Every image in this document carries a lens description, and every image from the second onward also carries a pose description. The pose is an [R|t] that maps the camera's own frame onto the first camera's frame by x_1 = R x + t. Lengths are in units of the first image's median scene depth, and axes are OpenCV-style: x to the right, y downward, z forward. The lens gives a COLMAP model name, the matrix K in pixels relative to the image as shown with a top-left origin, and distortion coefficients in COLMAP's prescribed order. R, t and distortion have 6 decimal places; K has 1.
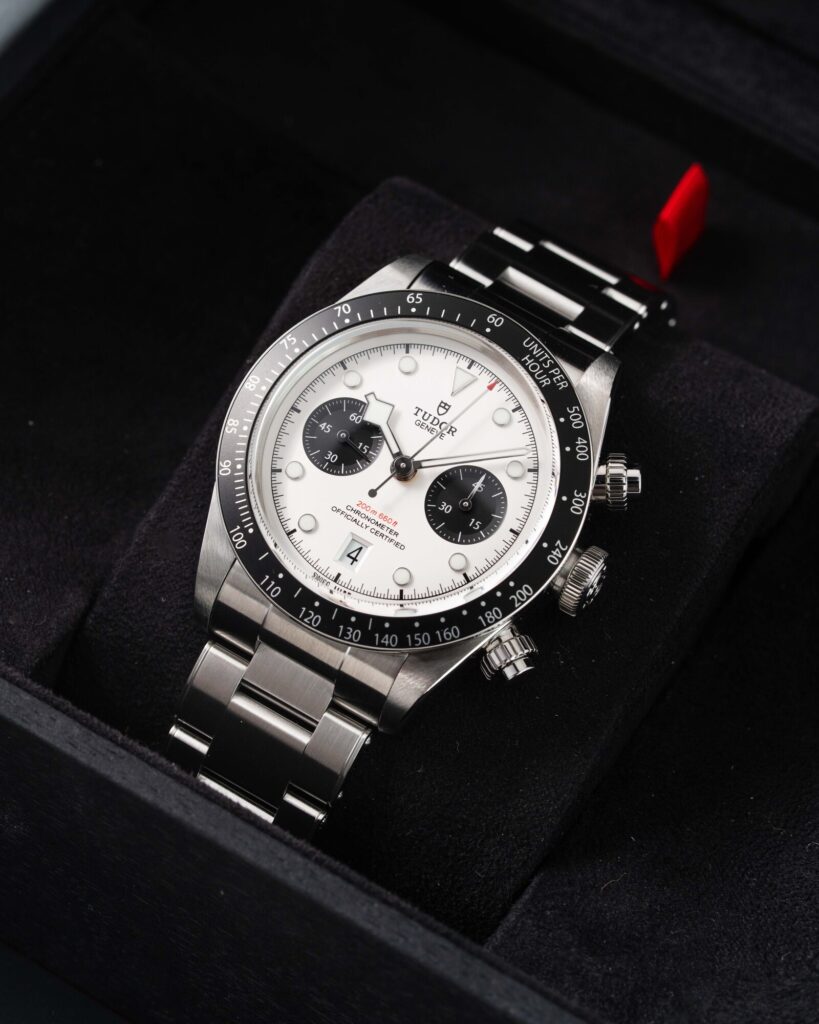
lens RADIAL K [[4409.7, 0, 408.1], [0, 4409.7, 511.5], [0, 0, 1]] dist [-0.100900, 0.000000]
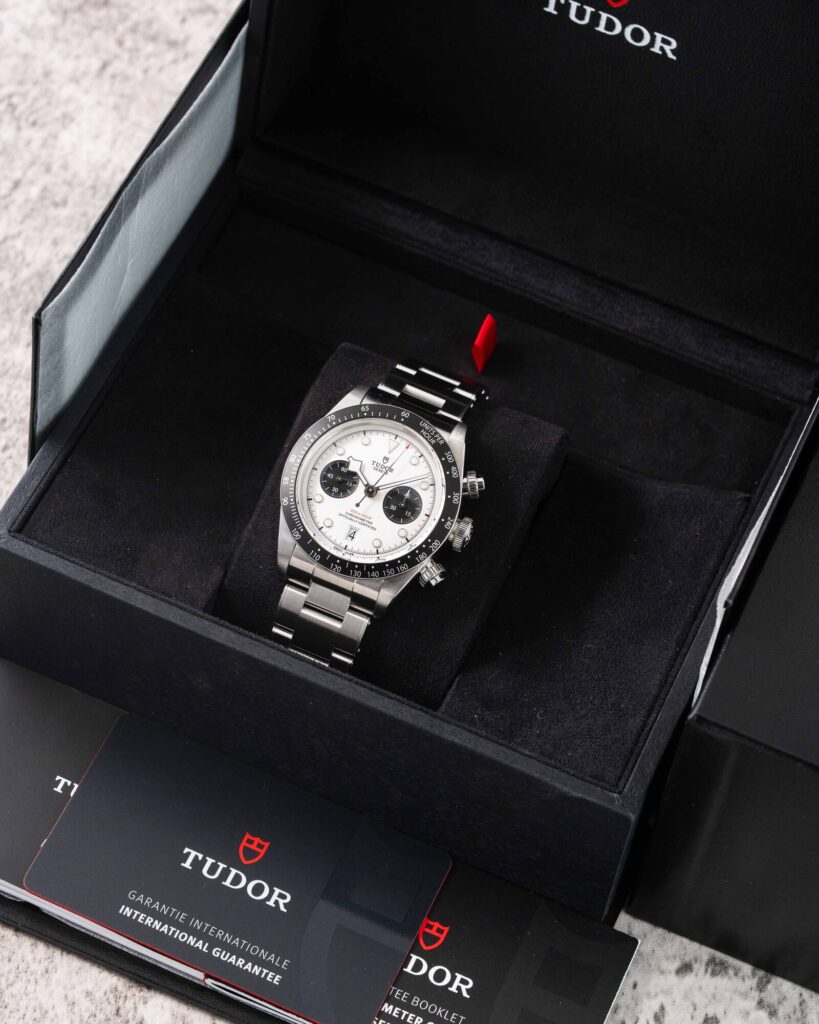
lens RADIAL K [[4409.7, 0, 410.1], [0, 4409.7, 512.4], [0, 0, 1]] dist [-0.100900, 0.000000]
pose [[0.991360, -0.121584, 0.049216, -0.086309], [0.119672, 0.992003, 0.040107, -0.081187], [-0.053699, -0.033871, 0.997983, -1.081165]]
